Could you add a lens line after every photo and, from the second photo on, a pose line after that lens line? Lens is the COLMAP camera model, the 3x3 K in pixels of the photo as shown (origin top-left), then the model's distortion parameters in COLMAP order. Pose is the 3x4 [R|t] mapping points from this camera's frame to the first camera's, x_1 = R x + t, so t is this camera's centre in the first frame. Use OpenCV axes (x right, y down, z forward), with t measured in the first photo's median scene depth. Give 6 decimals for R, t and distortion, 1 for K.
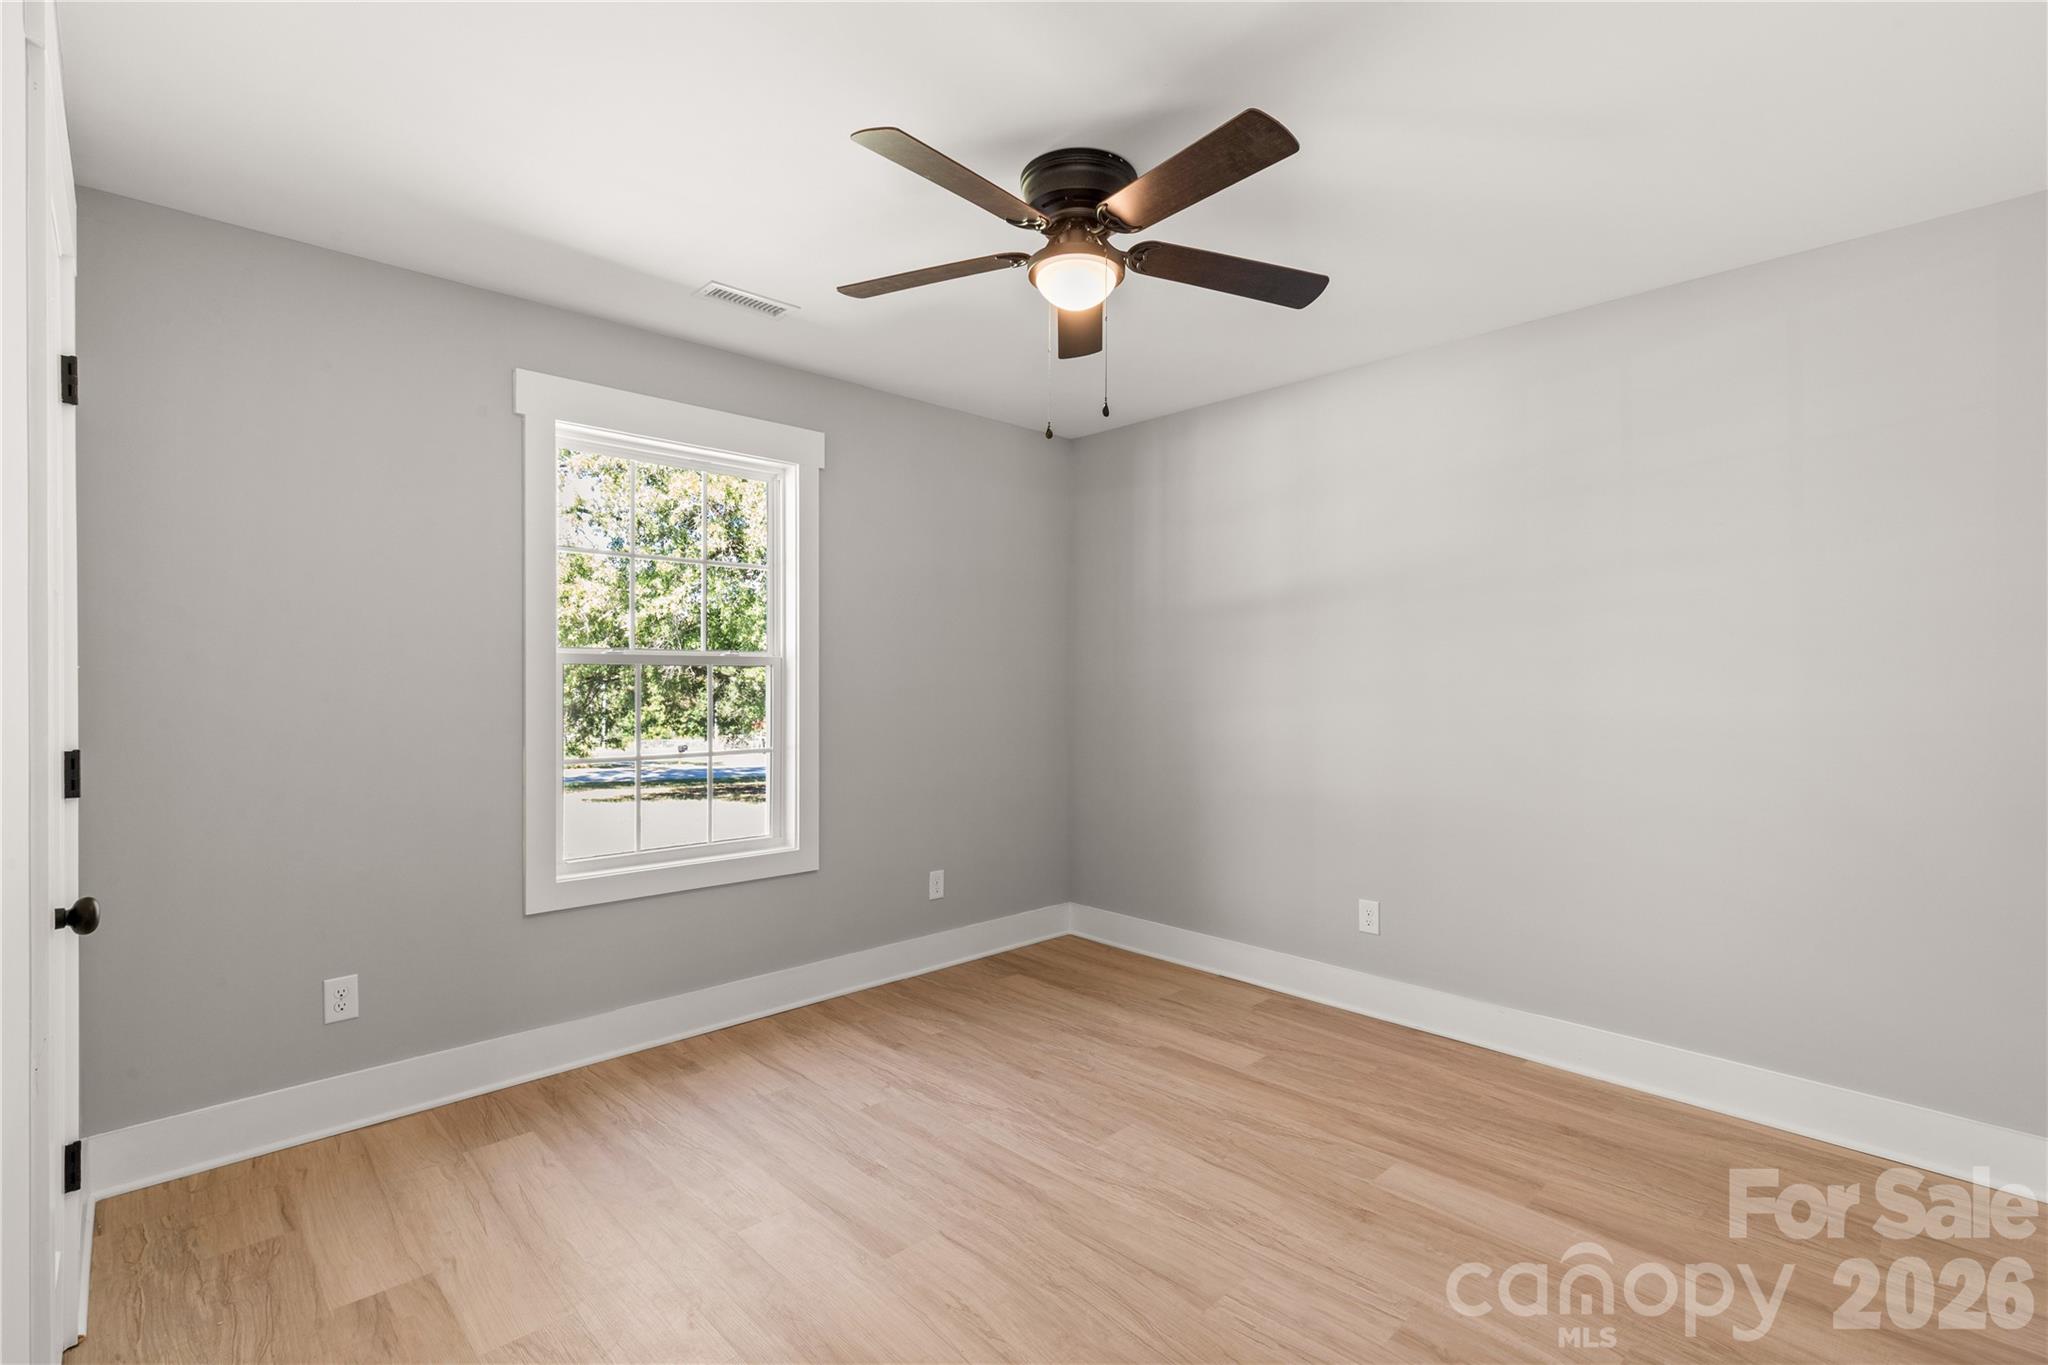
lens RADIAL K [[942.5, 0, 1029.0], [0, 942.5, 692.5], [0, 0, 1]] dist [0.009081, 0.000429]
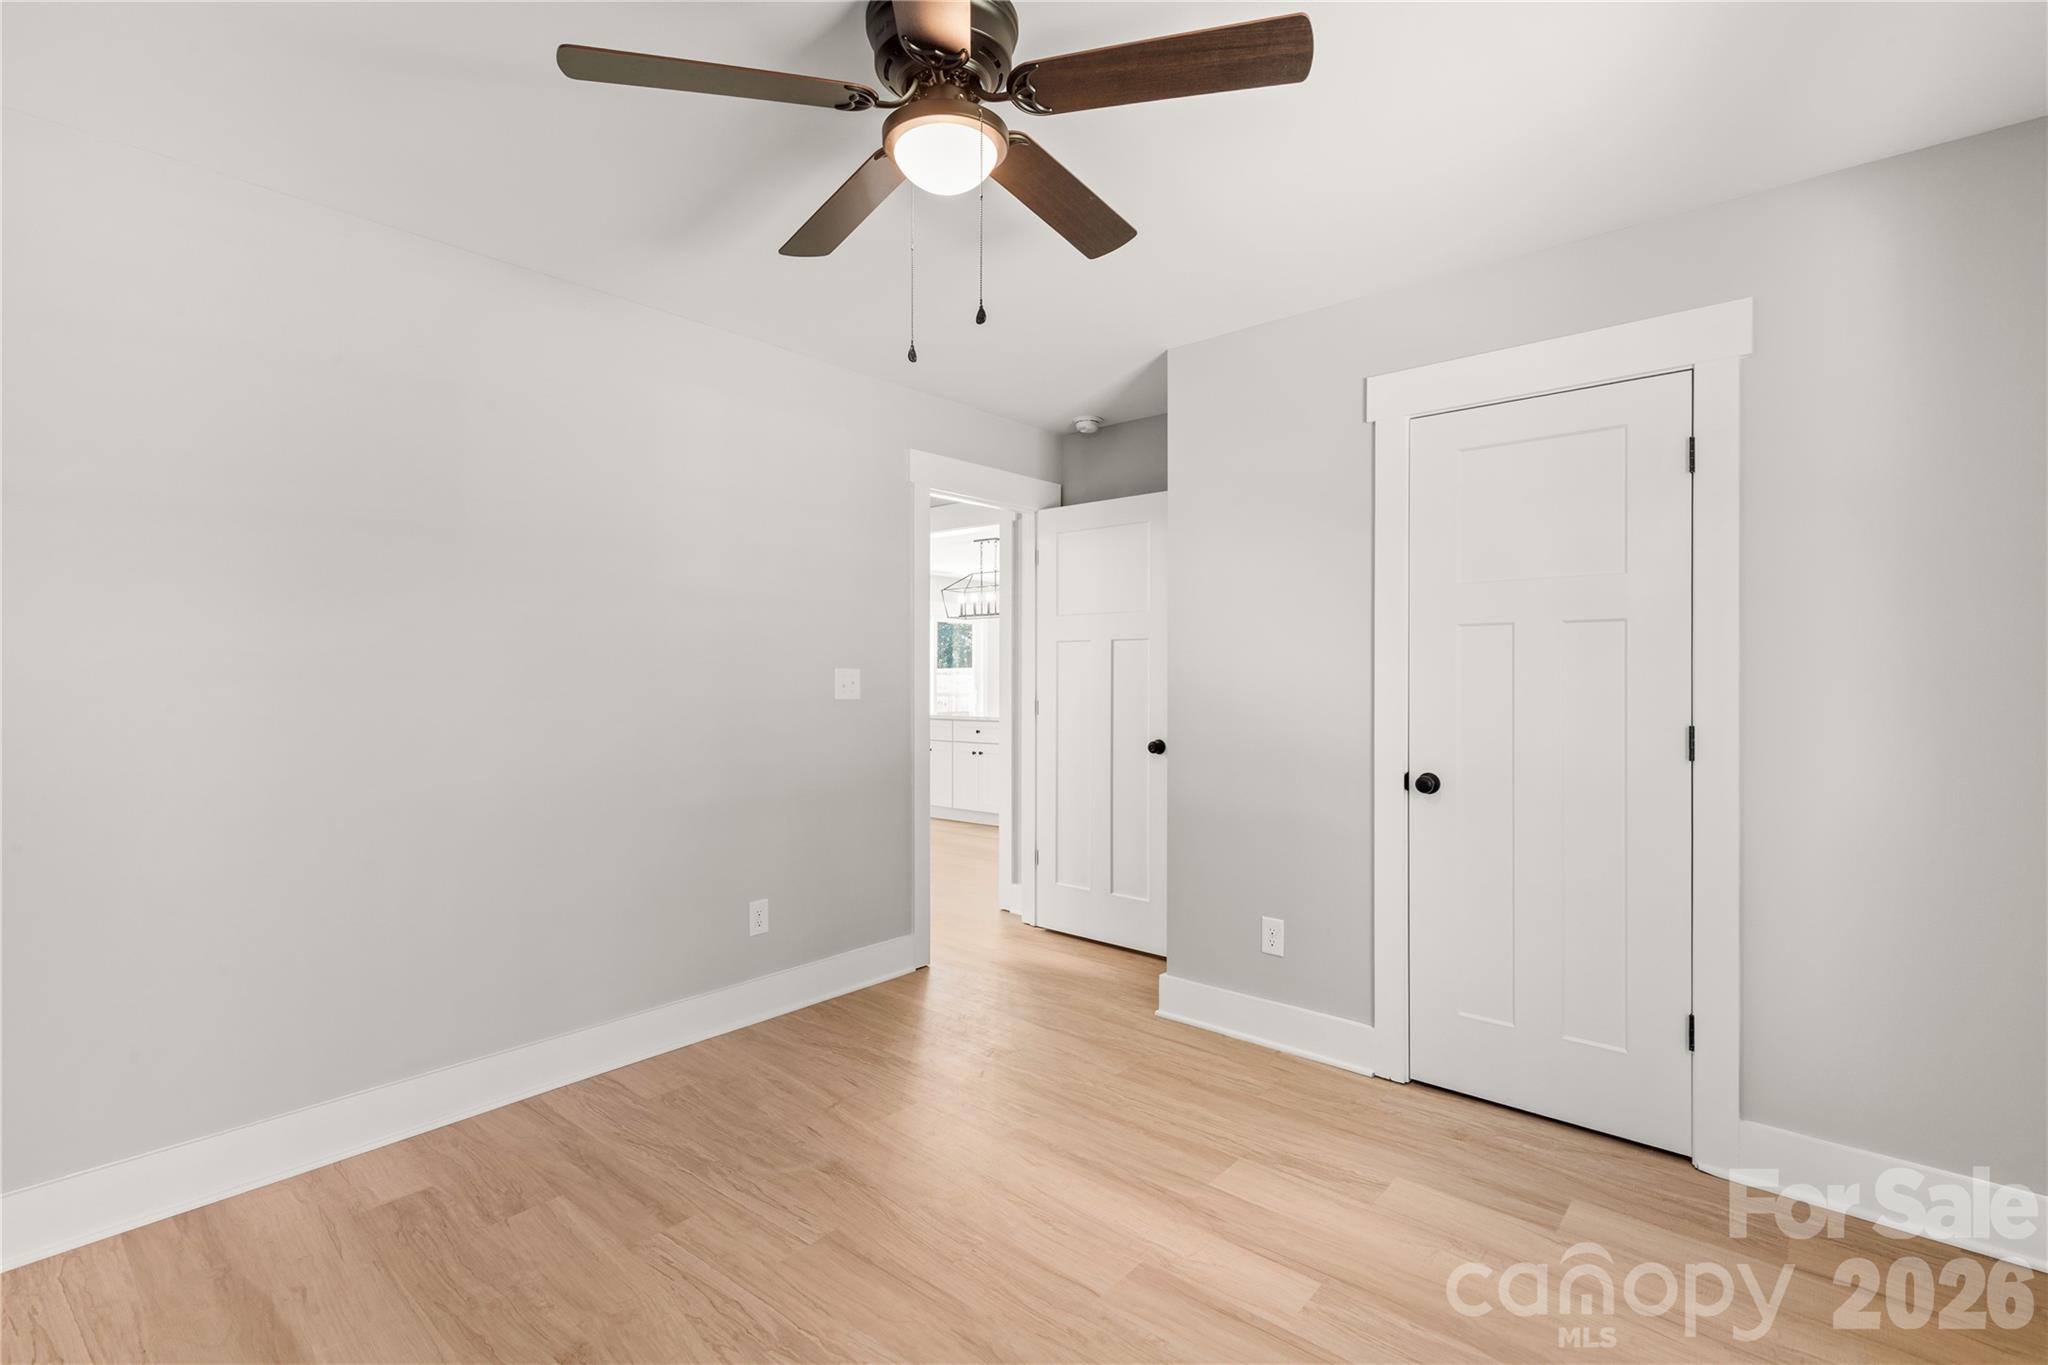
lens RADIAL K [[942.5, 0, 1022.6], [0, 942.5, 676.9], [0, 0, 1]] dist [0.009081, 0.000429]
pose [[-0.995862, 0.001070, -0.090870, 0.060607], [0.000745, 0.999993, 0.003606, -0.012424], [0.090873, 0.003524, -0.995856, 2.035705]]
